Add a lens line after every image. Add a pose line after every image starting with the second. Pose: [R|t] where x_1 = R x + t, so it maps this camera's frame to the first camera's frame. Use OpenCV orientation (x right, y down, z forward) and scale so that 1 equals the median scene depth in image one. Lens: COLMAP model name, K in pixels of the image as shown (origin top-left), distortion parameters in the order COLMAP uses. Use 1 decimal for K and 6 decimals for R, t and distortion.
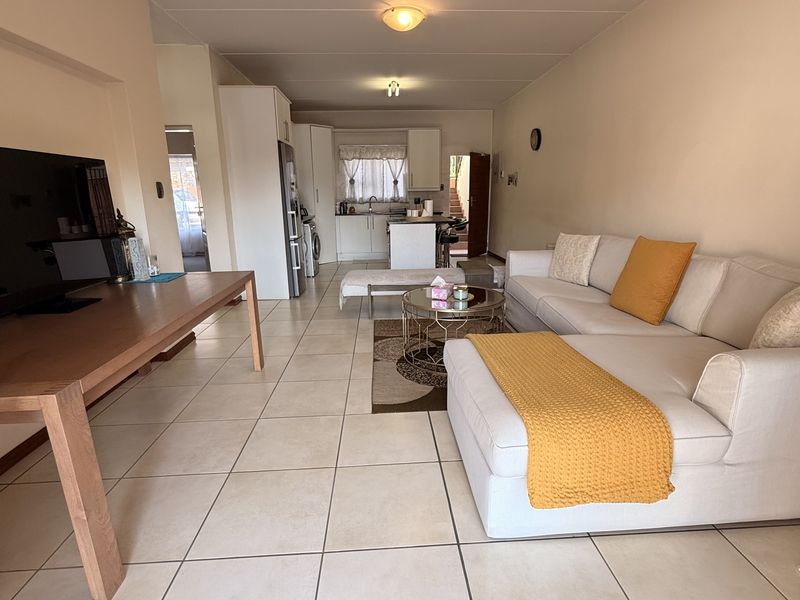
lens RADIAL K [[426.6, 0, 399.5], [0, 426.6, 303.0], [0, 0, 1]] dist [0.001042, 0.001035]
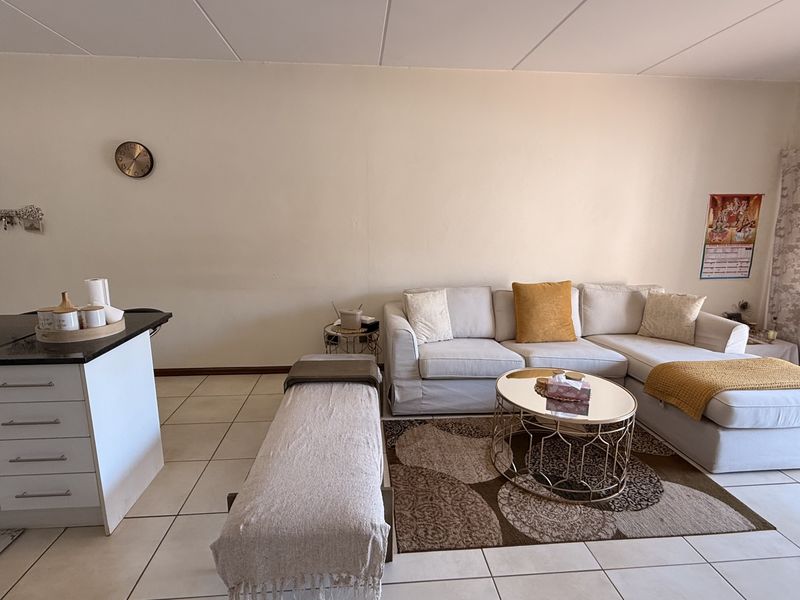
lens RADIAL K [[426.6, 0, 395.5], [0, 426.6, 300.2], [0, 0, 1]] dist [0.001042, 0.001035]
pose [[-0.043441, -0.175112, 0.983590, -0.236795], [0.244141, 0.952809, 0.180414, -0.152832], [-0.968766, 0.247972, 0.001361, 0.493043]]
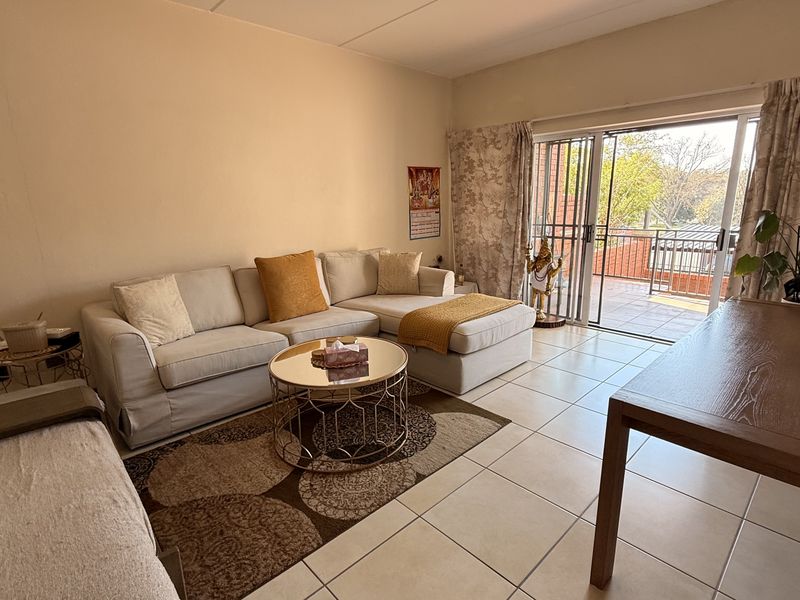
lens RADIAL K [[426.6, 0, 404.3], [0, 426.6, 298.7], [0, 0, 1]] dist [0.001042, 0.001035]
pose [[-0.656676, -0.140737, 0.740925, -0.192433], [0.217793, 0.905188, 0.364967, -0.140493], [-0.722040, 0.401033, -0.563764, 0.510404]]
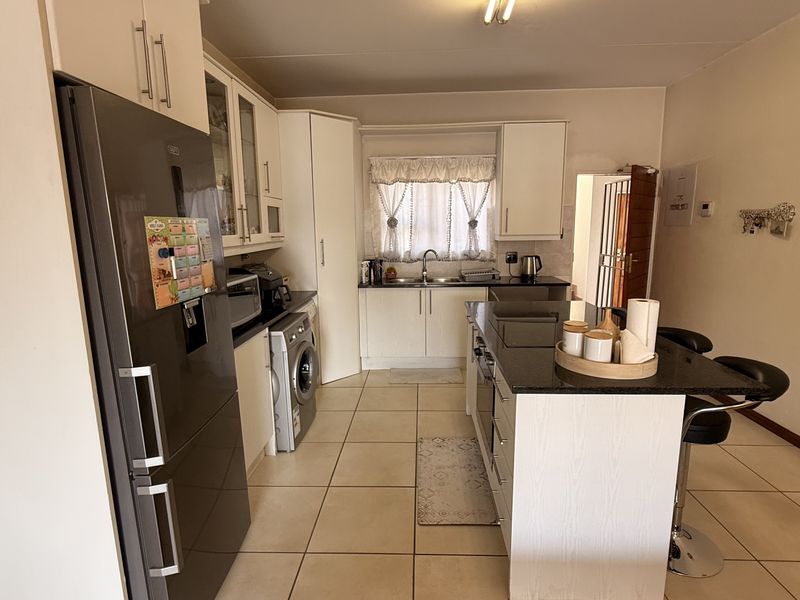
lens RADIAL K [[426.6, 0, 401.5], [0, 426.6, 302.5], [0, 0, 1]] dist [0.001042, 0.001035]
pose [[0.995676, 0.017892, -0.091159, -0.048391], [-0.024195, 0.997356, -0.068520, -0.147161], [0.089692, 0.070429, 0.993476, 0.470667]]
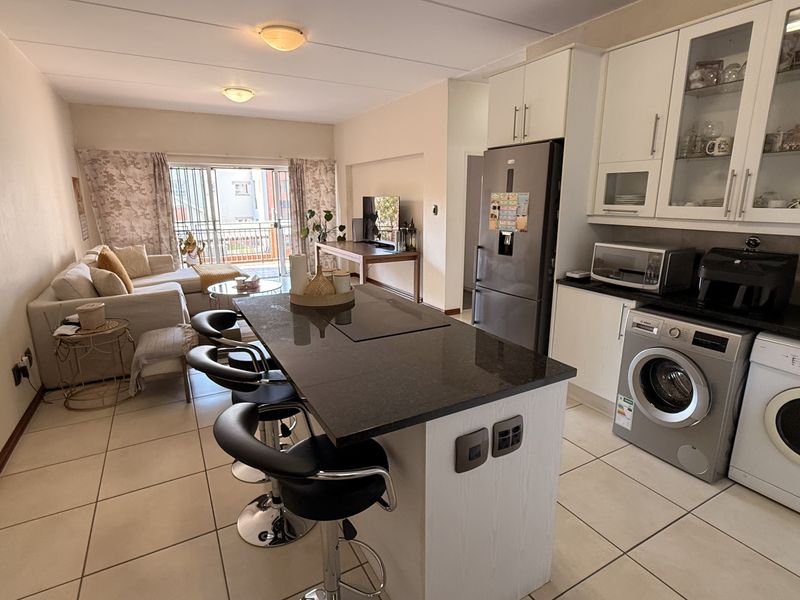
lens RADIAL K [[426.6, 0, 403.3], [0, 426.6, 301.1], [0, 0, 1]] dist [0.001042, 0.001035]
pose [[-0.894950, 0.124949, -0.428313, 0.111389], [-0.095056, 0.884547, 0.456662, -0.277083], [0.435923, 0.449404, -0.779749, 0.955408]]
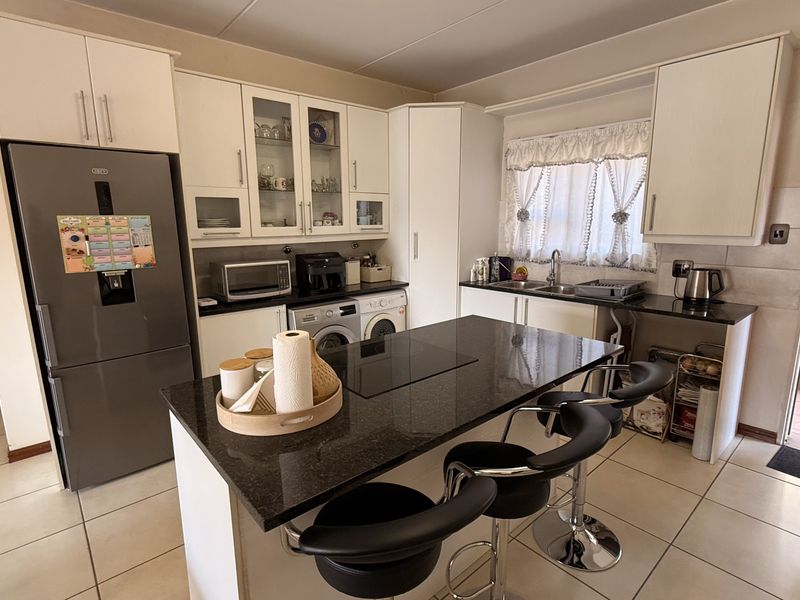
lens RADIAL K [[426.6, 0, 401.4], [0, 426.6, 299.8], [0, 0, 1]] dist [0.001042, 0.001035]
pose [[0.618674, 0.156289, -0.769945, 0.179828], [-0.195275, 0.979849, 0.041987, -0.189410], [0.760993, 0.124375, 0.636727, 0.618529]]
